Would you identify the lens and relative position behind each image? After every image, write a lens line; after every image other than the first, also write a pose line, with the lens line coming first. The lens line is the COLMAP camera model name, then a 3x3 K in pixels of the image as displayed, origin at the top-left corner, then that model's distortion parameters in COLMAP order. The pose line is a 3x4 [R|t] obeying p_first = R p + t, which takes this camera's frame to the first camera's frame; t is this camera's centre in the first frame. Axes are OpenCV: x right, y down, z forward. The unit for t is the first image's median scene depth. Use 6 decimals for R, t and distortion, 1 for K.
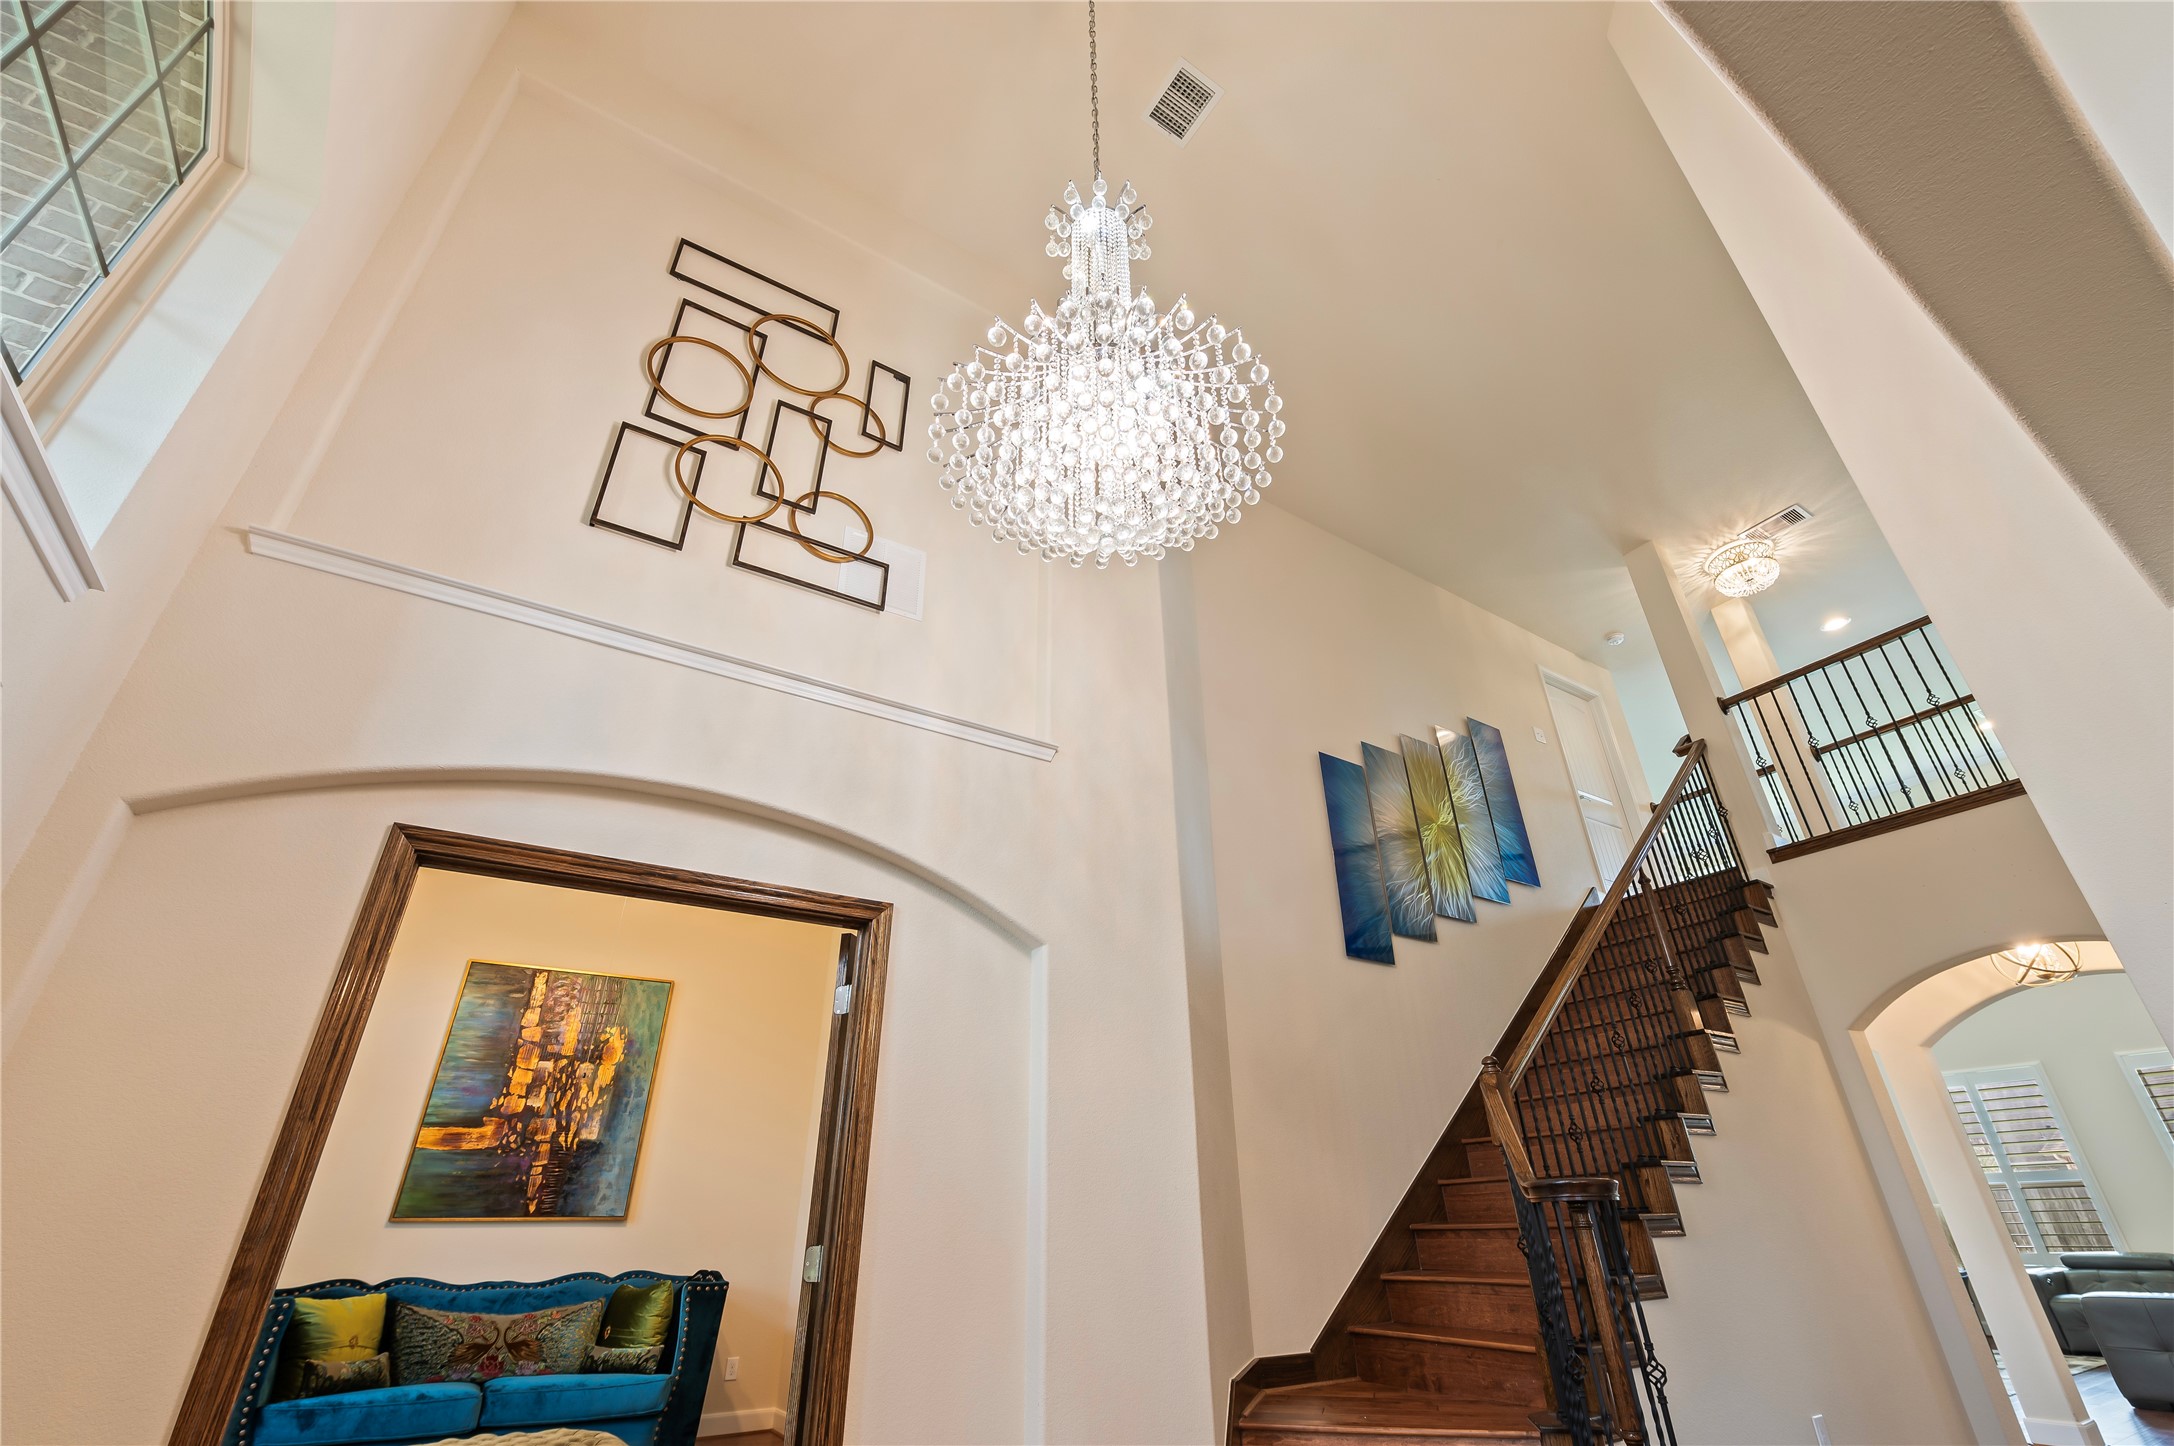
lens RADIAL K [[928.5, 0, 1090.6], [0, 928.5, 703.3], [0, 0, 1]] dist [-0.009239, -0.000064]
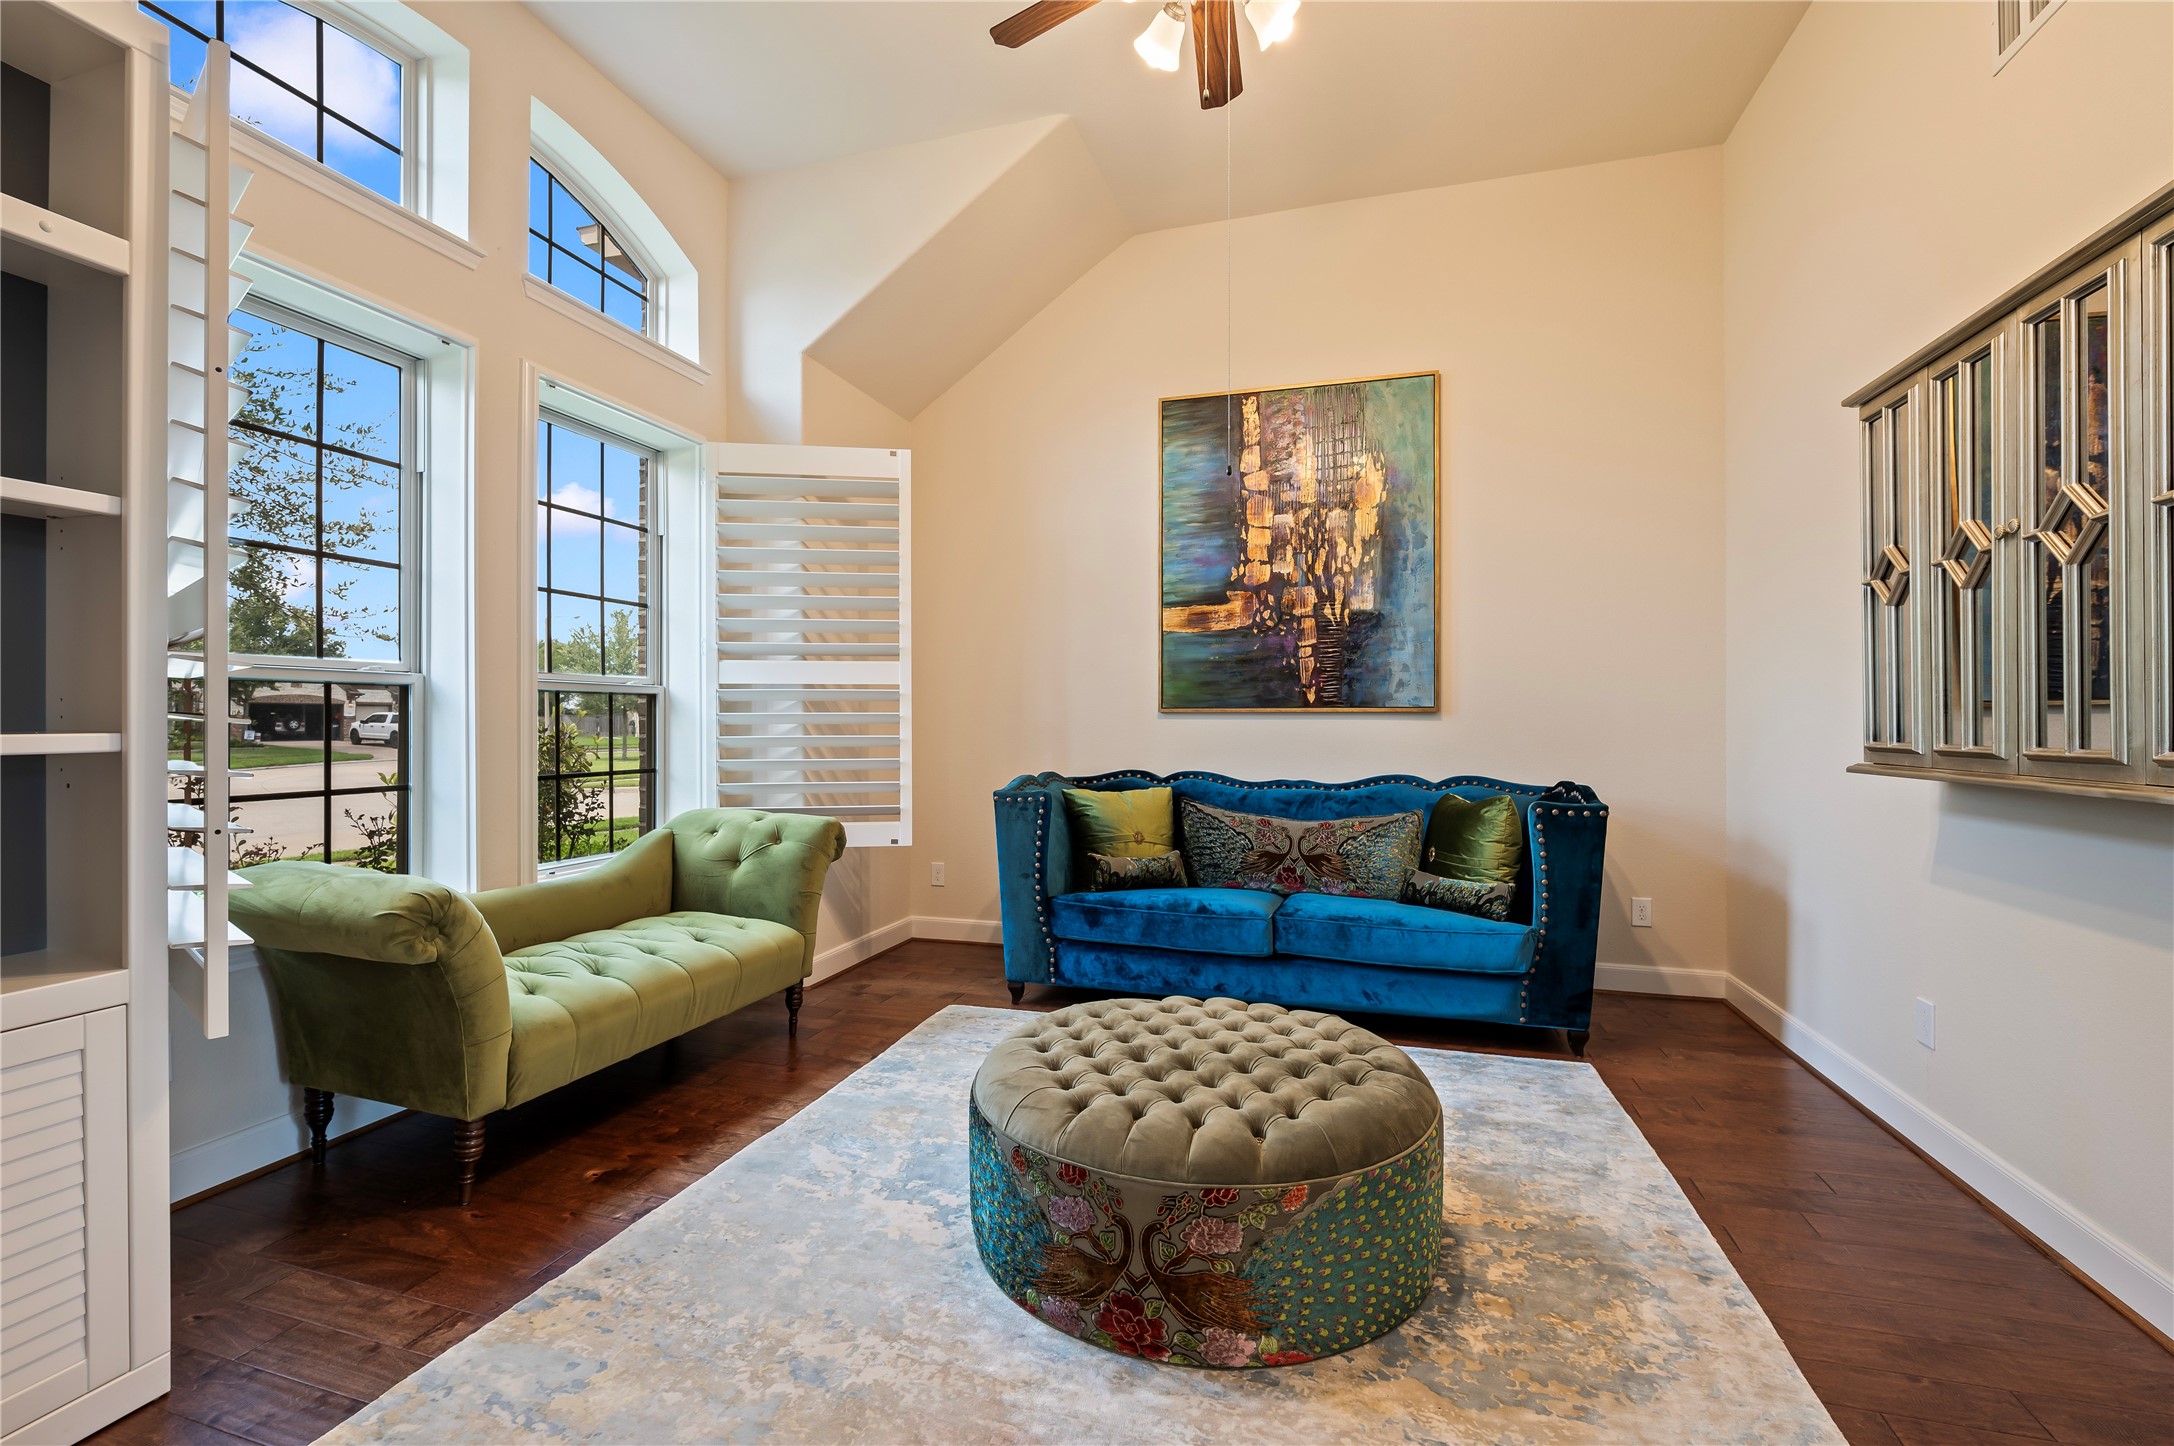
lens RADIAL K [[973.4, 0, 1072.5], [0, 973.4, 713.4], [0, 0, 1]] dist [-0.003876, -0.006506]
pose [[0.654212, 0.010975, -0.756232, -0.137952], [0.360354, 0.874579, 0.324433, 0.235668], [0.664945, -0.484759, 0.568205, 0.421741]]
